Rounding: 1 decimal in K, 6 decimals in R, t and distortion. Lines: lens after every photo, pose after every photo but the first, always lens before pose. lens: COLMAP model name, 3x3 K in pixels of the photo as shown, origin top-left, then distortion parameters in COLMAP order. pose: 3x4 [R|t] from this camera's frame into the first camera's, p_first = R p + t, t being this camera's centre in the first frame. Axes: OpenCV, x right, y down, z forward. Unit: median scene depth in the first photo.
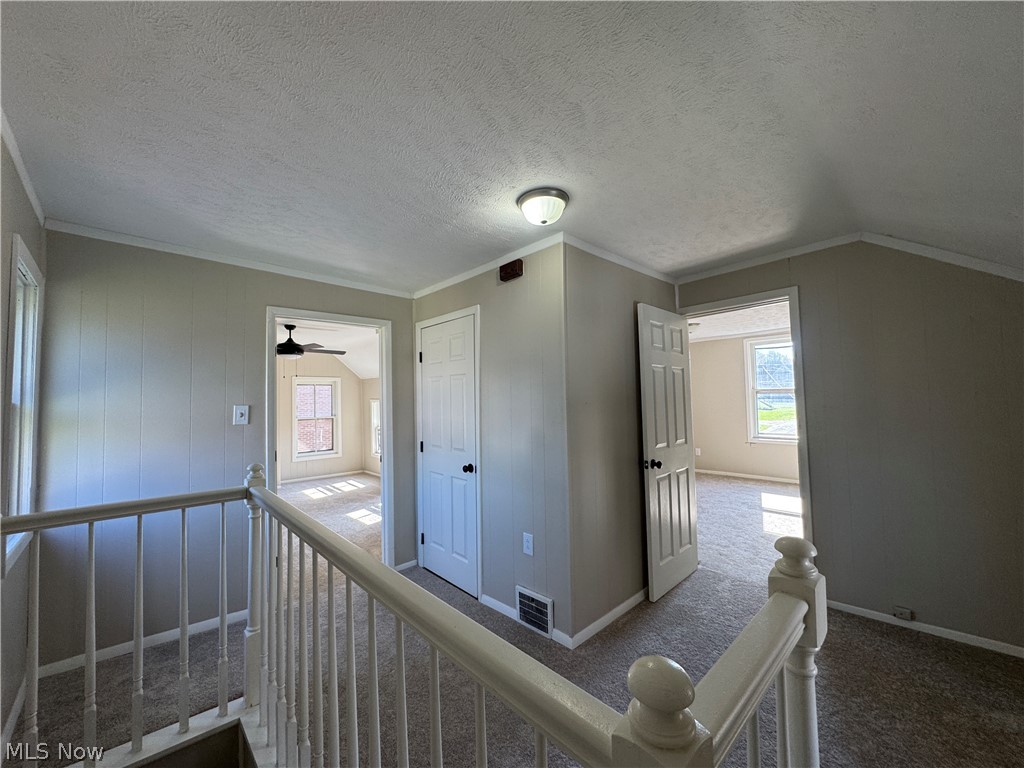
lens RADIAL K [[411.2, 0, 513.4], [0, 411.2, 382.4], [0, 0, 1]] dist [0.000829, -0.000088]
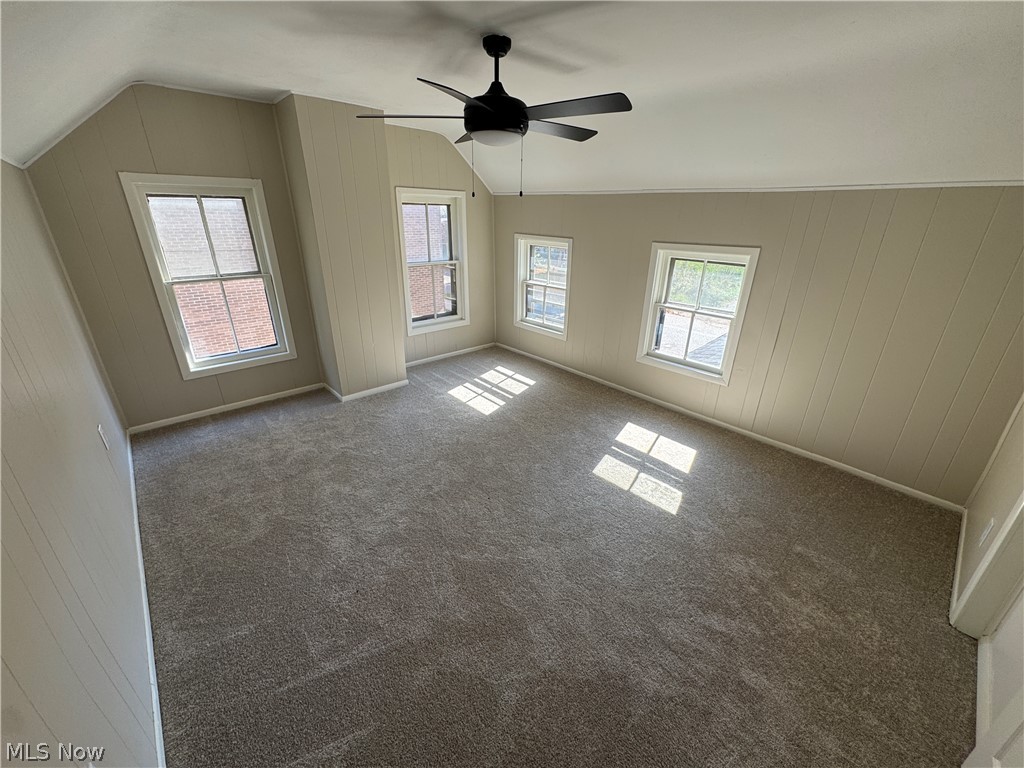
lens RADIAL K [[411.2, 0, 510.8], [0, 411.2, 386.1], [0, 0, 1]] dist [0.000829, -0.000088]
pose [[0.999425, 0.032843, 0.008374, -0.369902], [-0.033334, 0.907756, 0.418173, -0.007855], [0.006133, -0.418211, 0.908329, 0.379451]]
